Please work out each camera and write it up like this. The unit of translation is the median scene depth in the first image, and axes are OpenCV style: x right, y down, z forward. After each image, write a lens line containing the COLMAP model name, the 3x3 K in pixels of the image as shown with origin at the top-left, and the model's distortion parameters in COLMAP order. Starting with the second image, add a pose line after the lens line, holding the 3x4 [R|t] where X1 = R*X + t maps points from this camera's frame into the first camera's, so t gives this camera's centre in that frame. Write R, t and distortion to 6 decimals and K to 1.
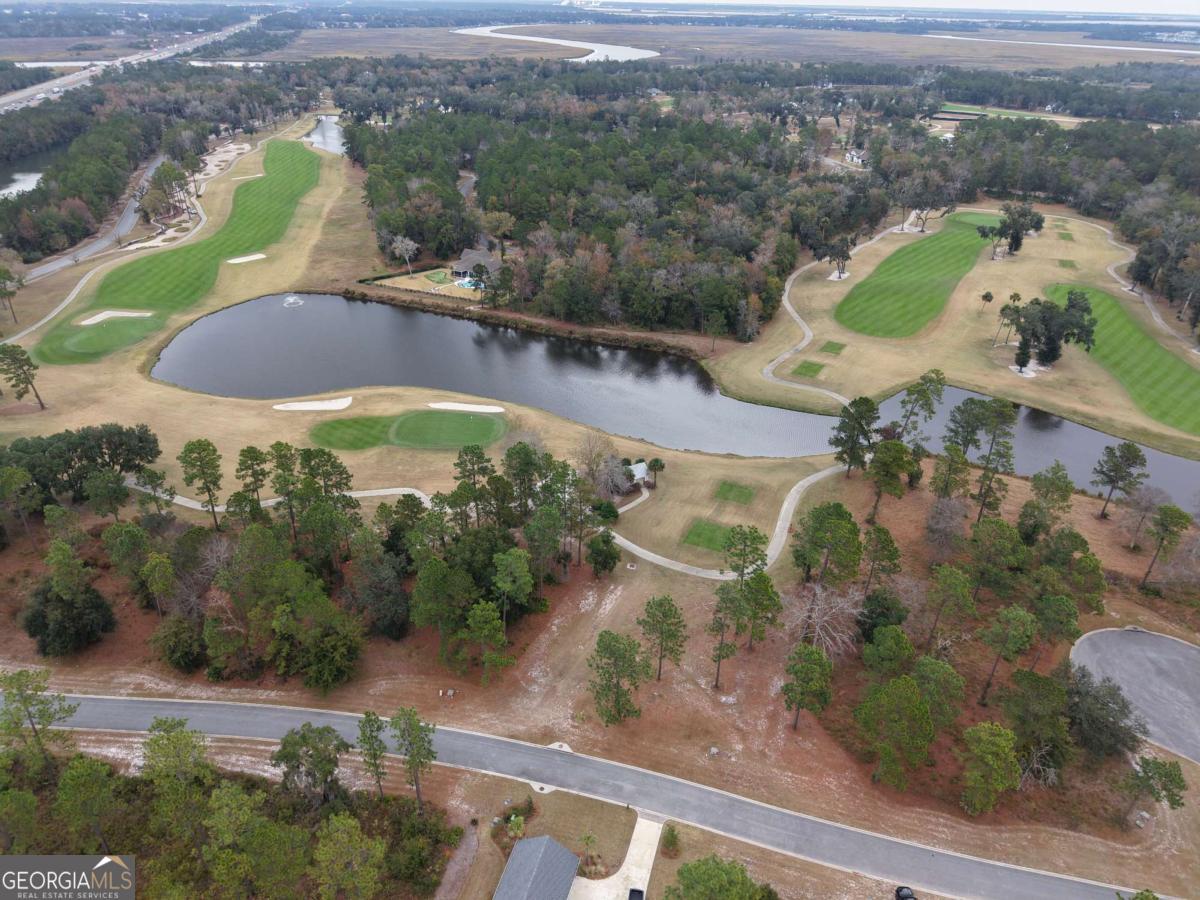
lens RADIAL K [[812.5, 0, 600.0], [0, 812.5, 450.0], [0, 0, 1]] dist [0.034068, -0.026505]
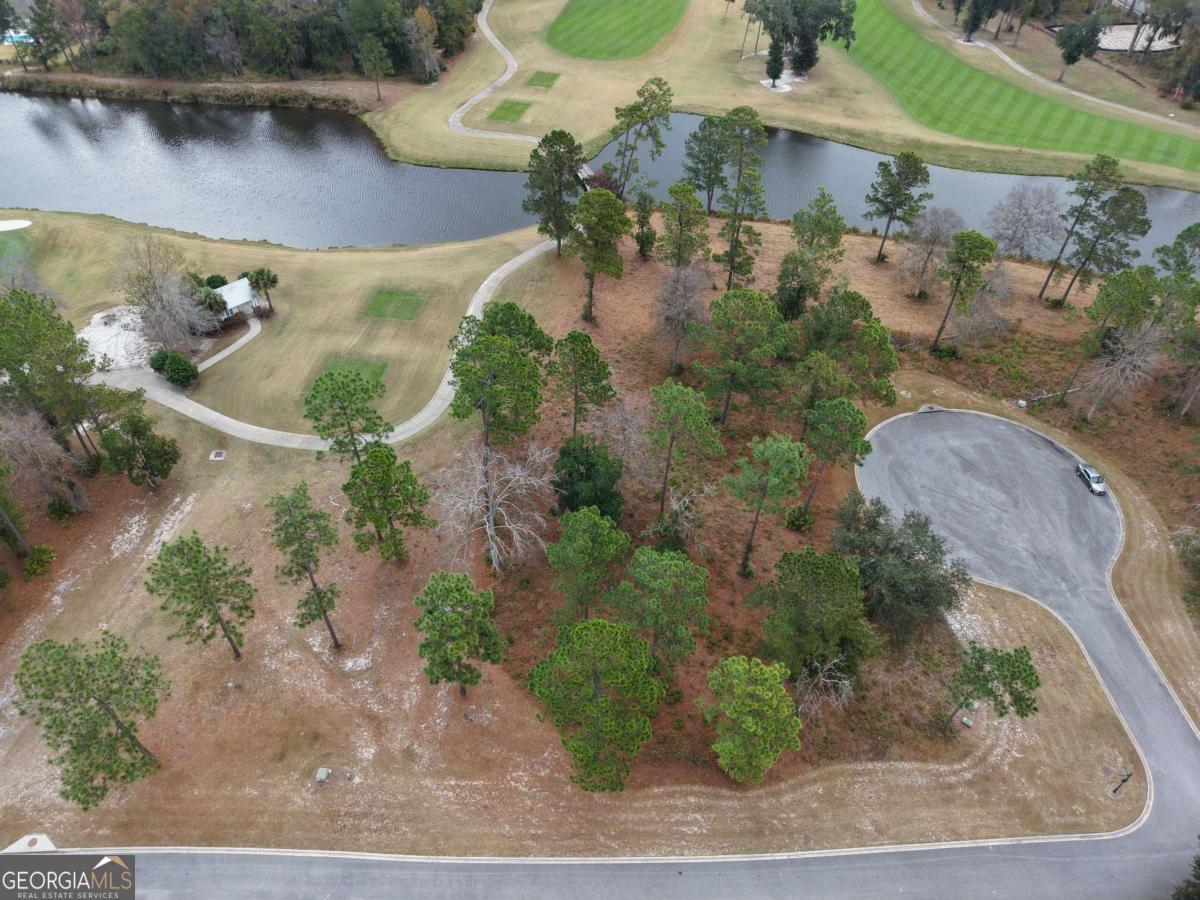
lens RADIAL K [[812.5, 0, 600.0], [0, 812.5, 450.0], [0, 0, 1]] dist [0.034068, -0.026505]
pose [[0.958929, -0.194172, 0.206768, 0.173250], [0.137448, 0.955752, 0.260088, 0.017172], [-0.248121, -0.220986, 0.943187, 0.311697]]
